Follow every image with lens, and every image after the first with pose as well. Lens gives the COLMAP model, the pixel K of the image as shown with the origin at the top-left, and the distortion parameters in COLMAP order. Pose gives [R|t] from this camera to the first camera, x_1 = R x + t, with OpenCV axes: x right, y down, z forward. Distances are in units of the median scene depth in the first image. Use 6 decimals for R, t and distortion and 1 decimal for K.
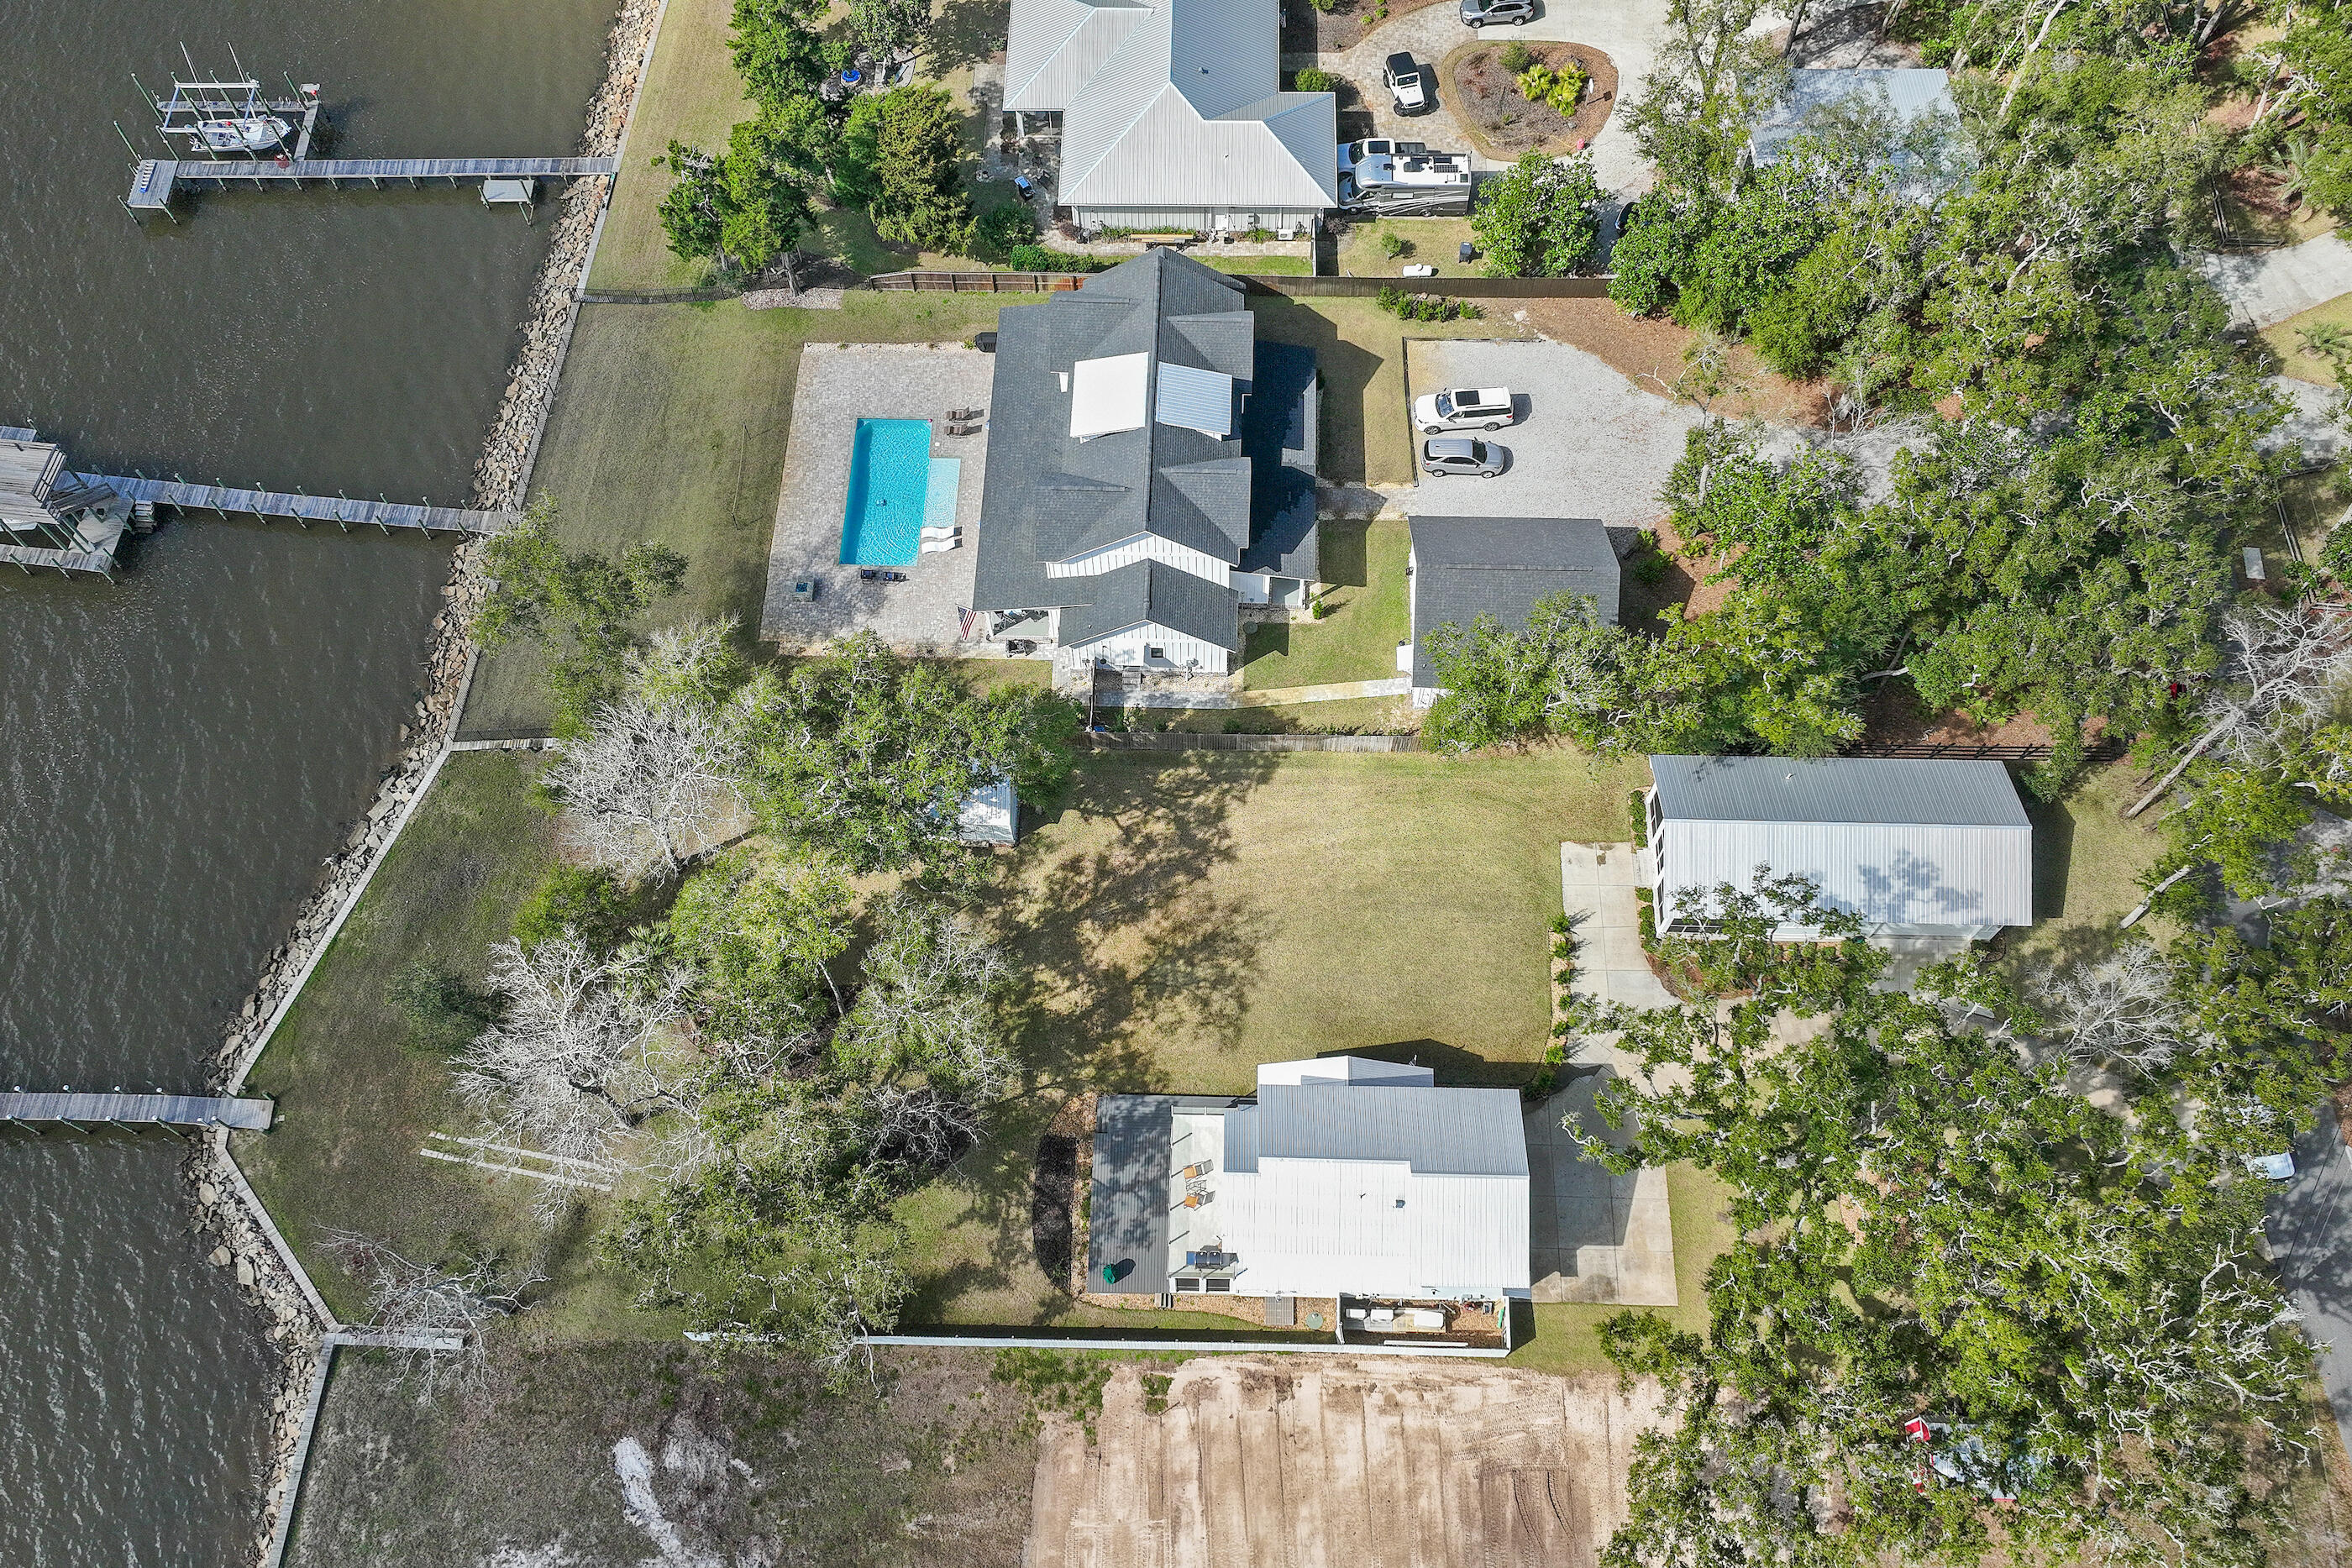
lens RADIAL K [[1969.0, 0, 1180.4], [0, 1969.0, 778.5], [0, 0, 1]] dist [0.005665, -0.008070]
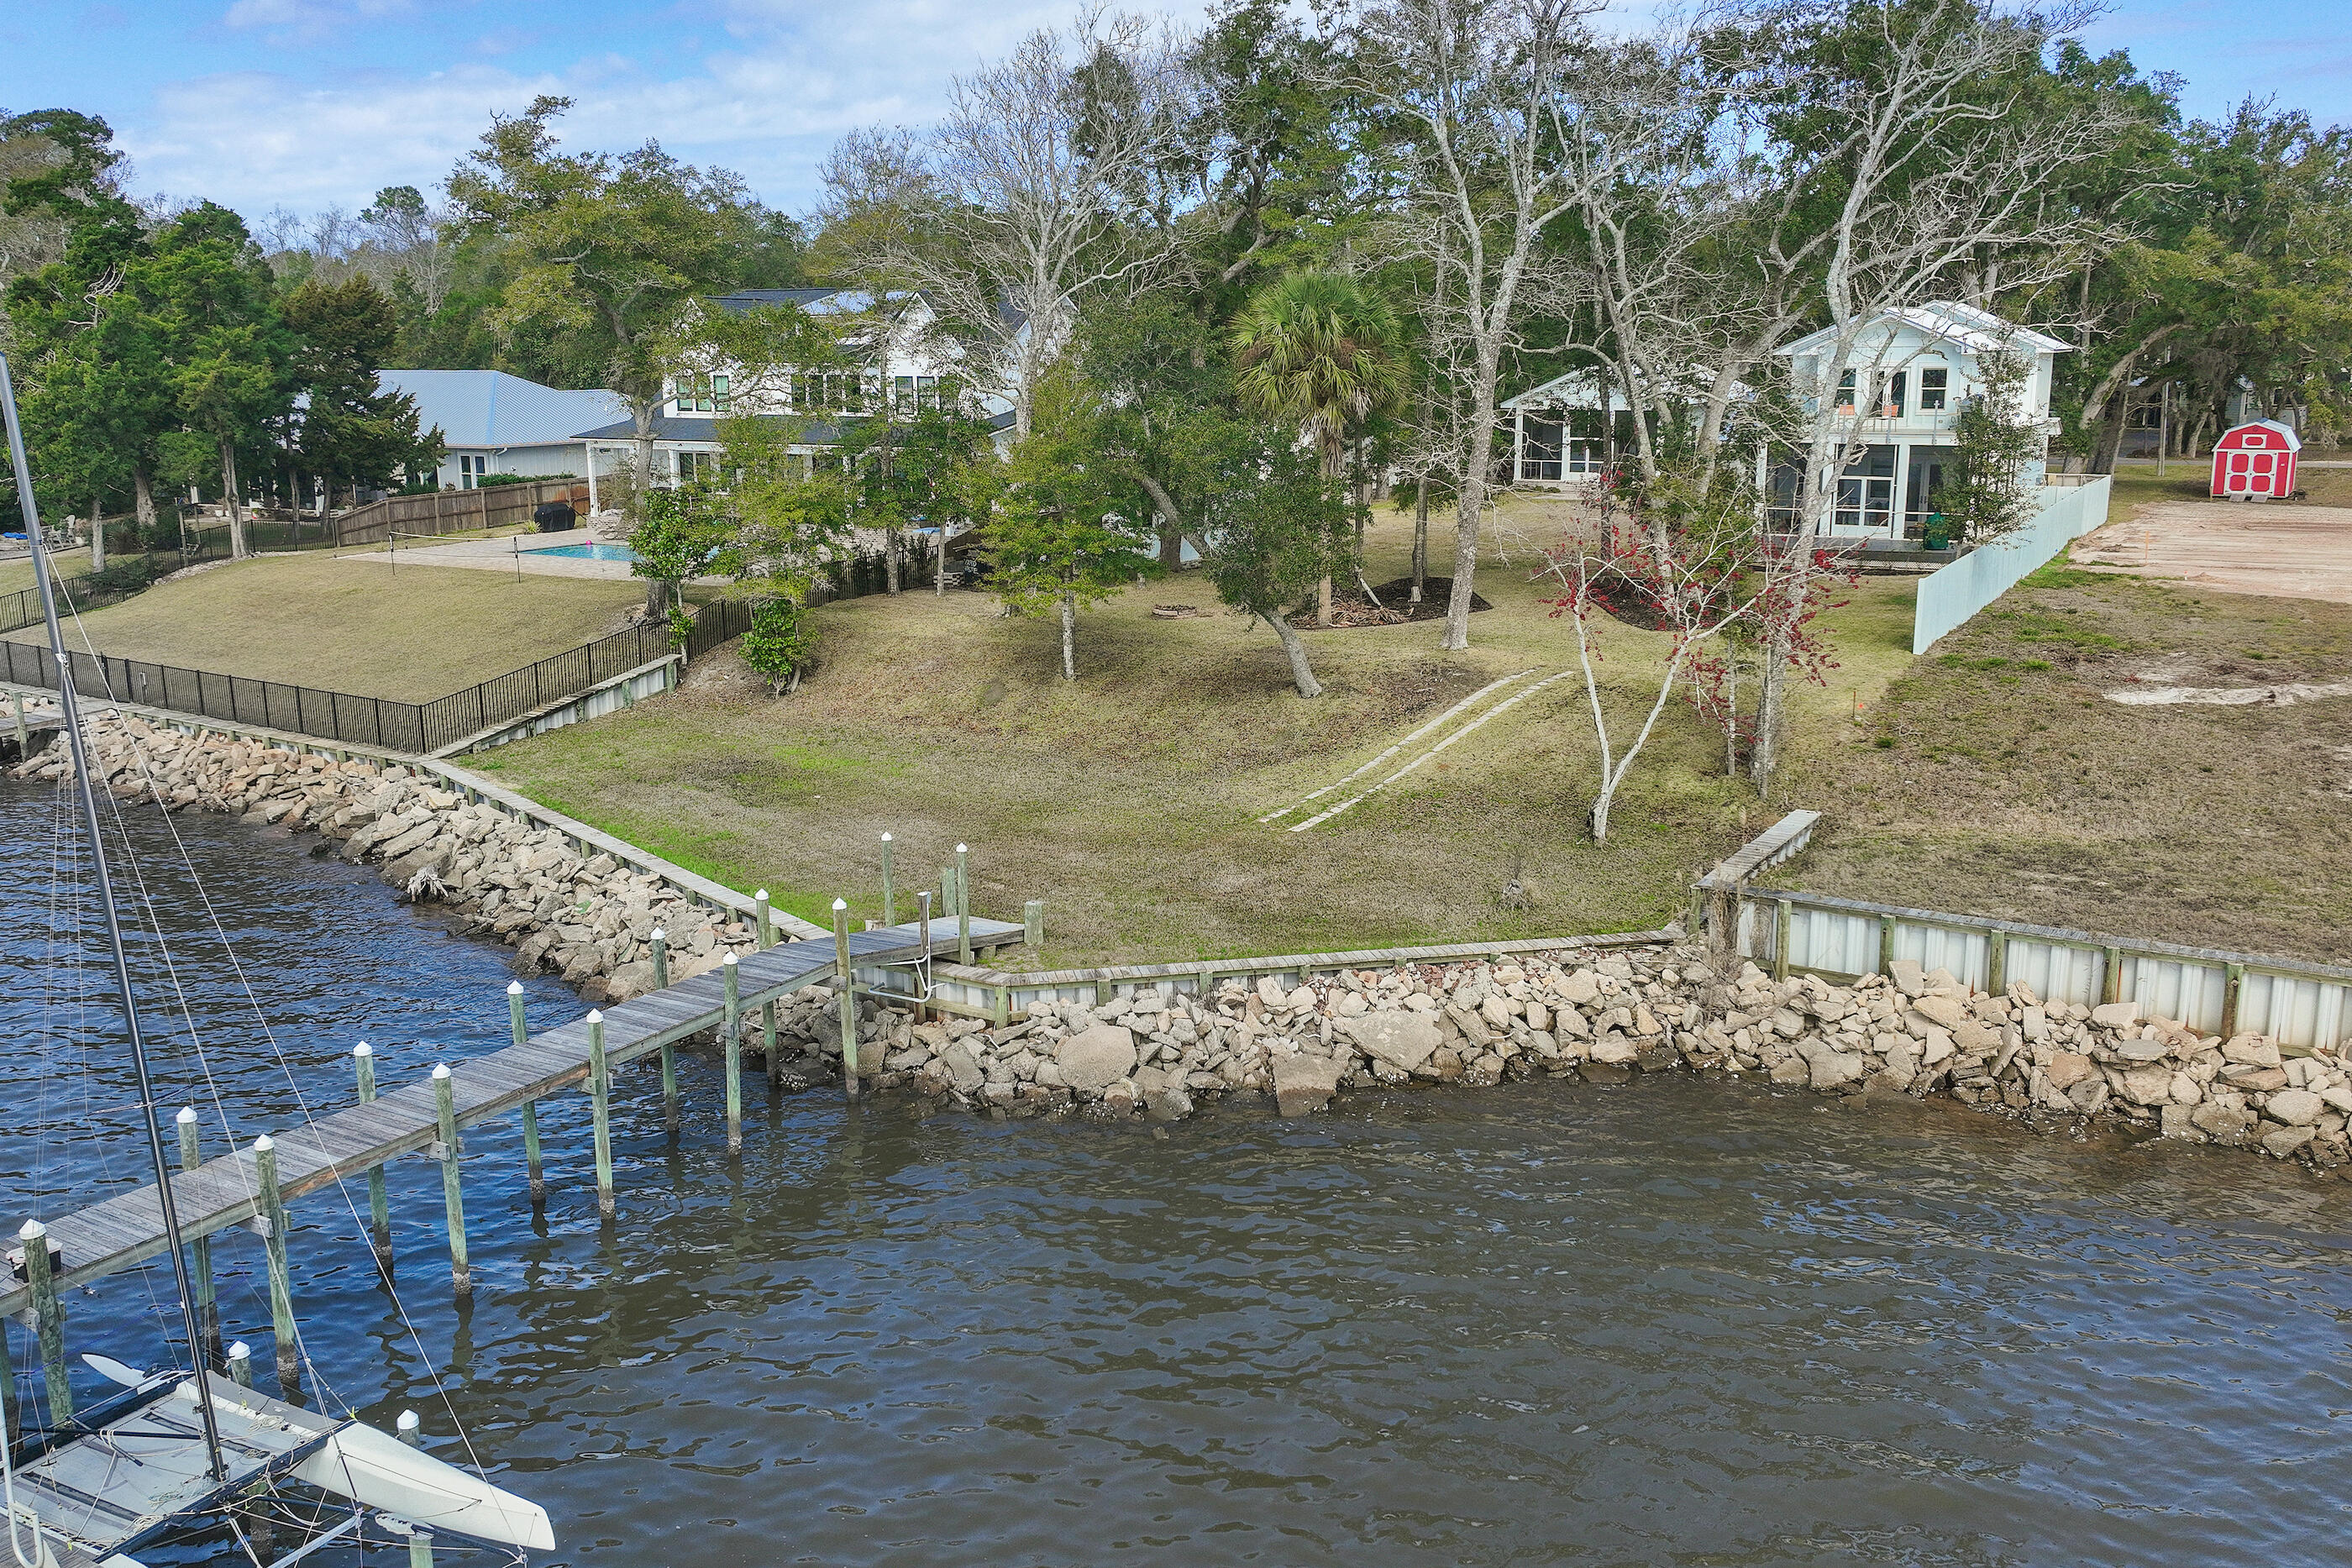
lens RADIAL K [[2006.2, 0, 1179.1], [0, 2006.2, 780.1], [0, 0, 1]] dist [0.005496, -0.003511]
pose [[0.485519, -0.179515, 0.855597, -0.707536], [0.787072, 0.515739, -0.338425, 0.288429], [-0.380512, 0.837728, 0.391692, 0.786968]]
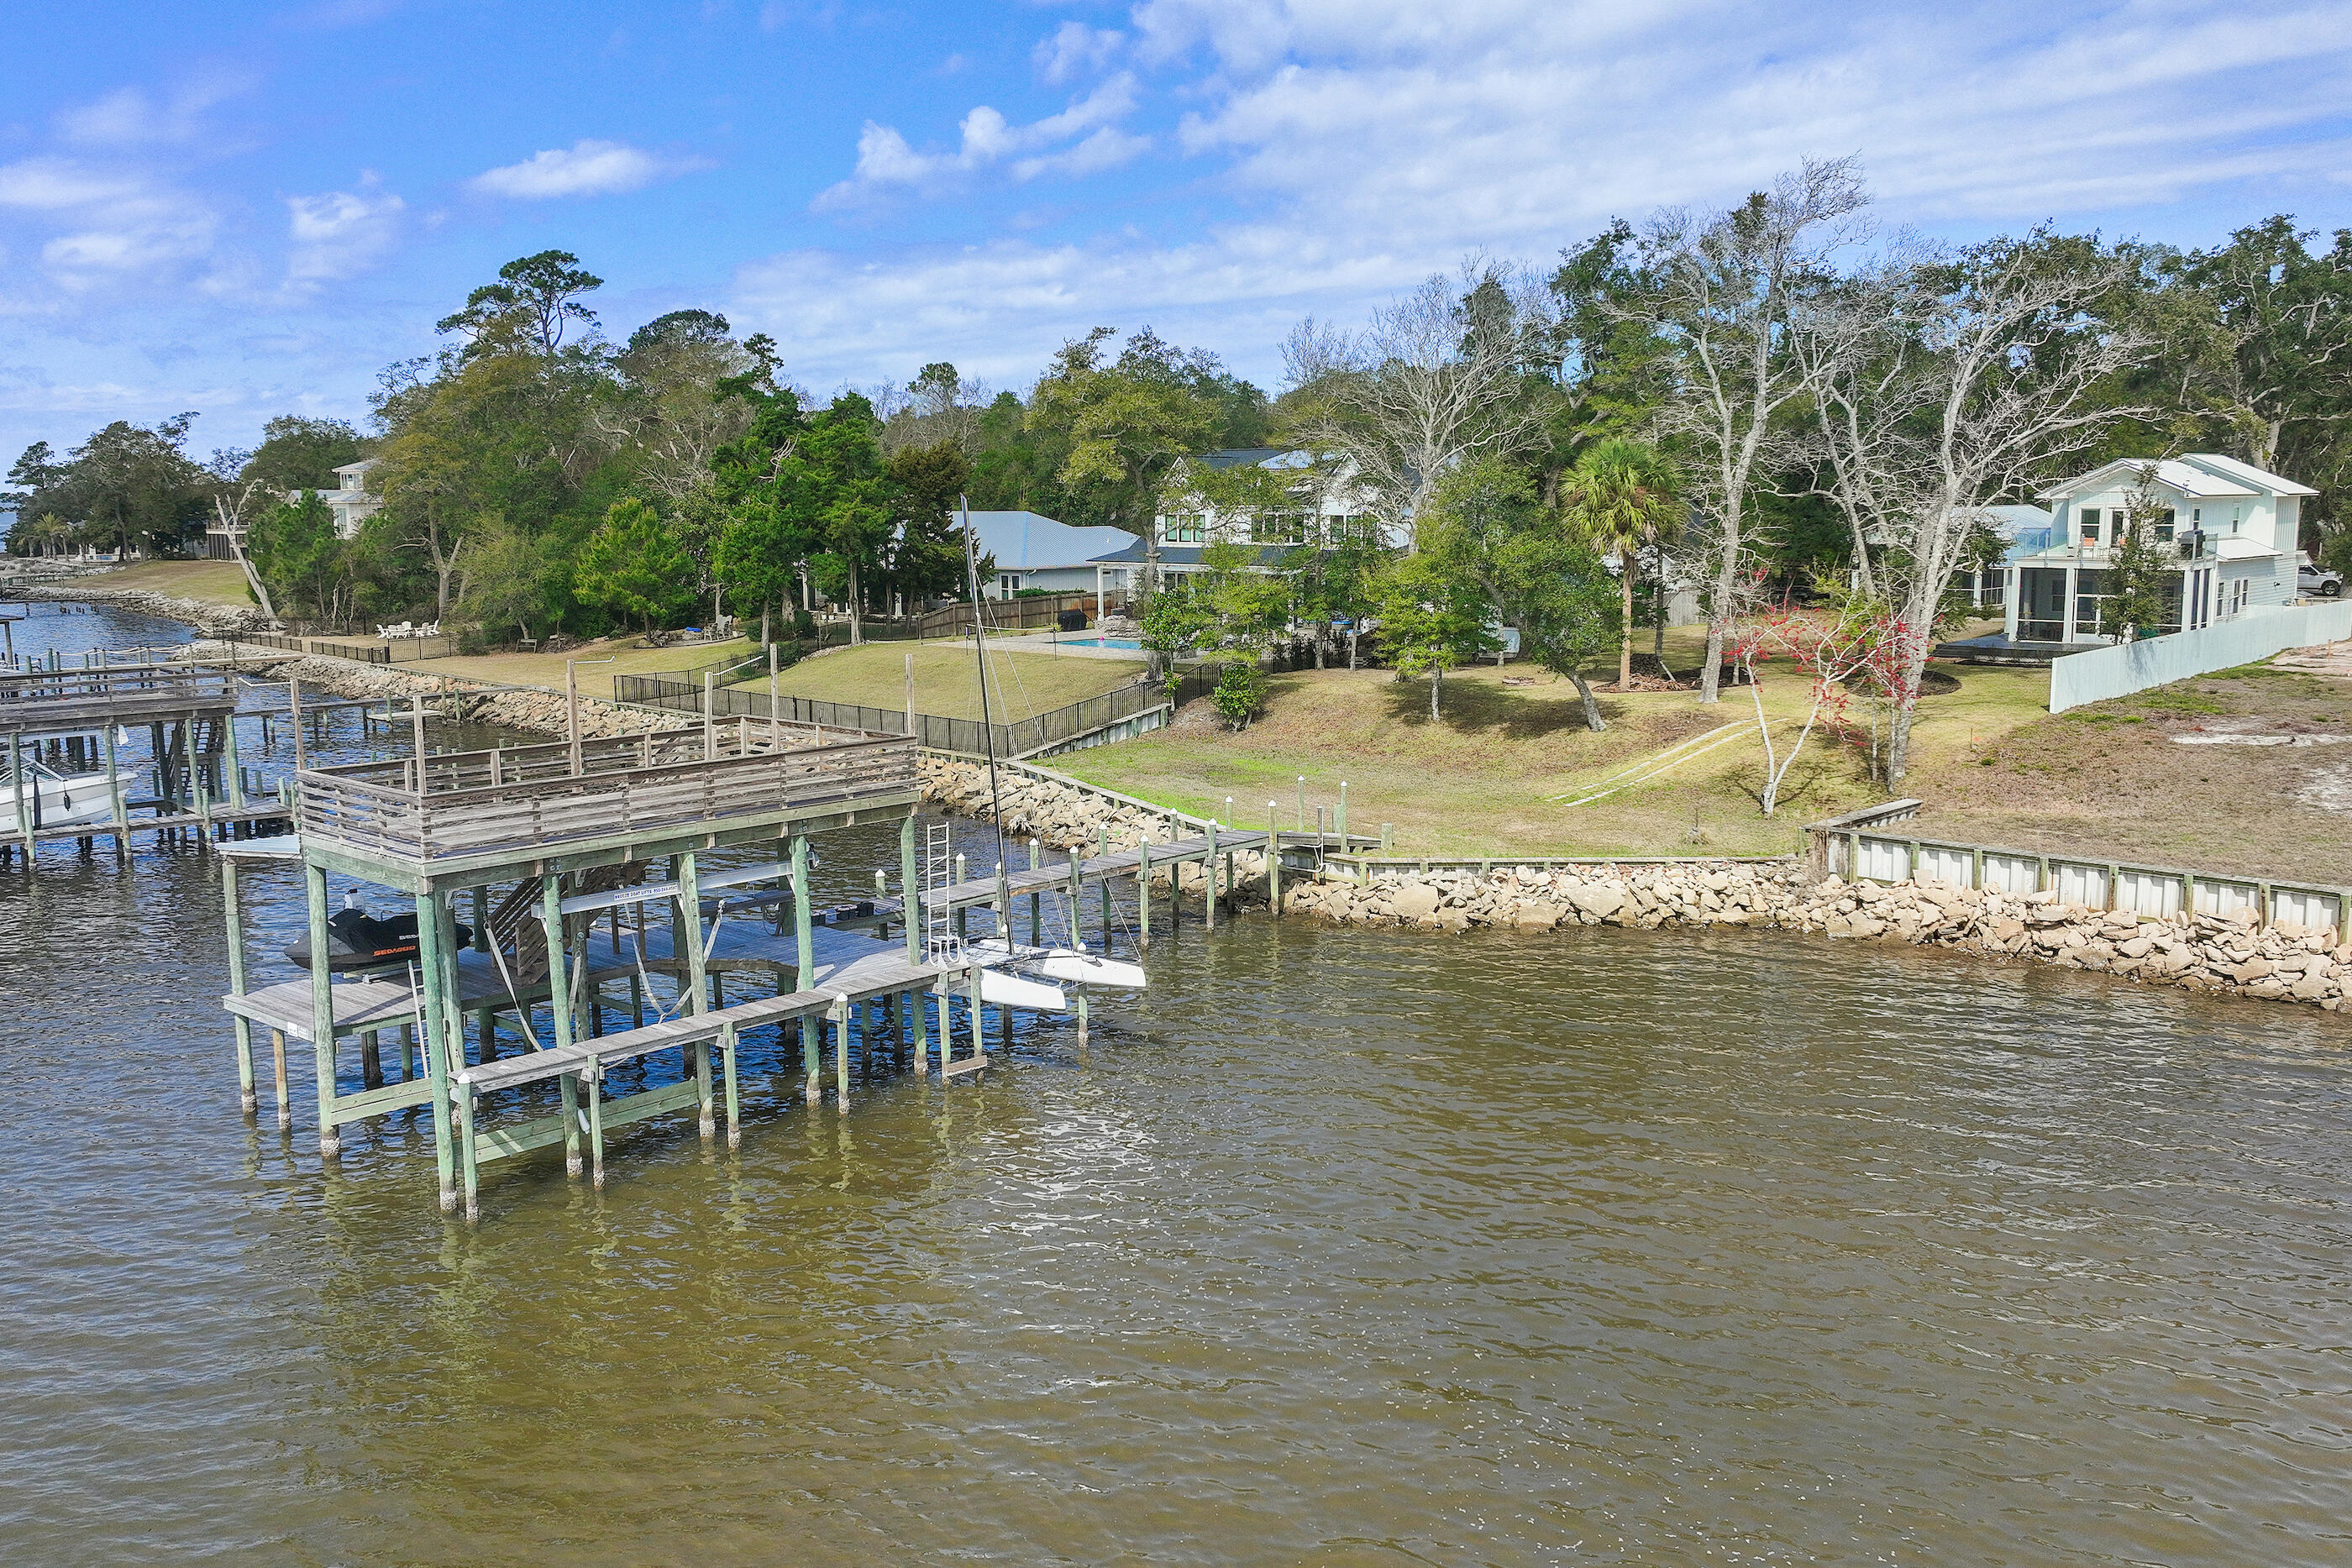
lens RADIAL K [[1996.2, 0, 1176.0], [0, 1996.2, 784.0], [0, 0, 1]] dist [0.007474, -0.004355]
pose [[0.666046, -0.103786, 0.738655, -0.881402], [0.671657, 0.514172, -0.533389, 0.415358], [-0.324437, 0.851384, 0.412171, 0.726531]]
